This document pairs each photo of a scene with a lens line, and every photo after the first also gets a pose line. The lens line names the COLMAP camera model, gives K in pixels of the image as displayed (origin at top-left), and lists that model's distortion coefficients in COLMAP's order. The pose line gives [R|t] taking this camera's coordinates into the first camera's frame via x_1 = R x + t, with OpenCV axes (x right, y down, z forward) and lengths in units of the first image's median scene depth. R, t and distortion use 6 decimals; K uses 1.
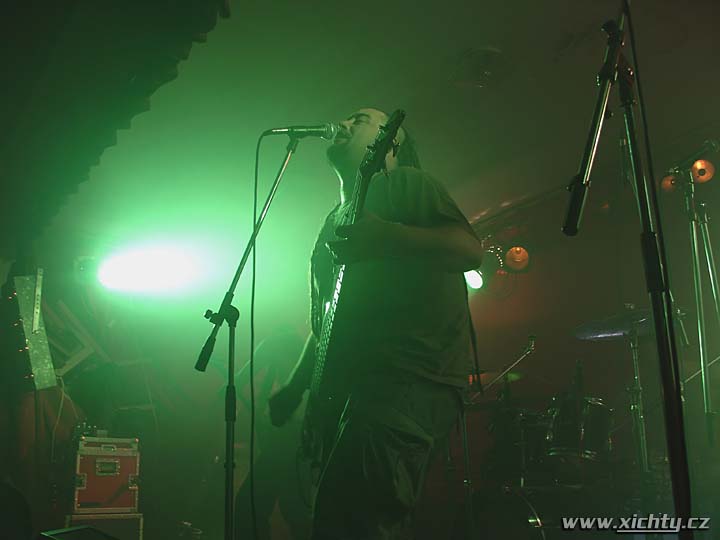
lens RADIAL K [[733.0, 0, 344.5], [0, 733.0, 272.1], [0, 0, 1]] dist [-0.202282, 0.265284]
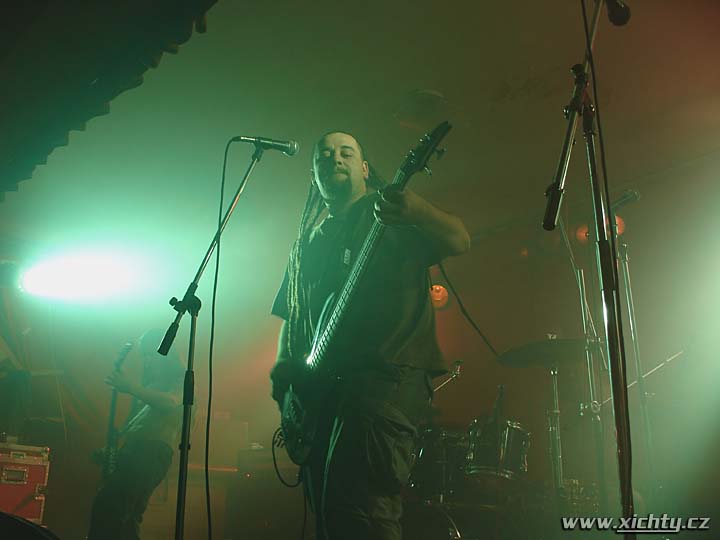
lens RADIAL K [[733.0, 0, 344.5], [0, 733.0, 272.1], [0, 0, 1]] dist [-0.202282, 0.265284]
pose [[0.988676, 0.081820, 0.125801, -0.051937], [-0.074746, 0.995398, -0.059969, 0.036166], [-0.130128, 0.049887, 0.990241, -0.041433]]
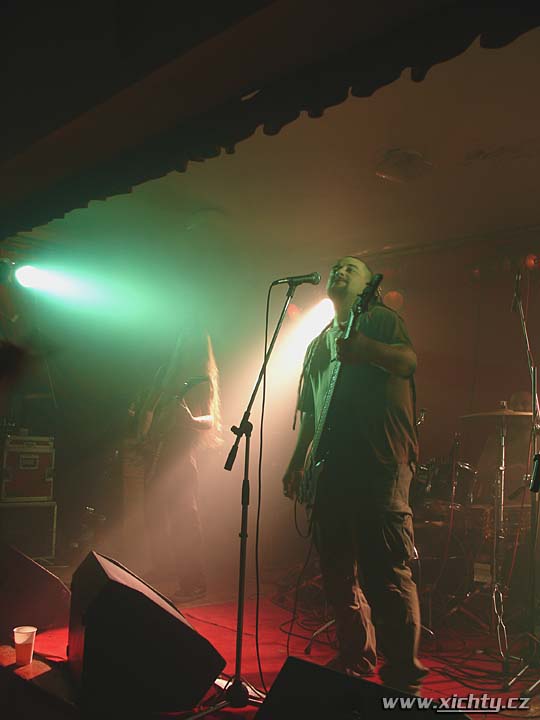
lens RADIAL K [[733.0, 0, 270.0], [0, 733.0, 360.0], [0, 0, 1]] dist [-0.202282, 0.265284]
pose [[0.986556, 0.079291, 0.142899, -0.208818], [-0.104009, 0.979098, 0.174785, -0.204285], [-0.126053, -0.187298, 0.974182, -0.216325]]
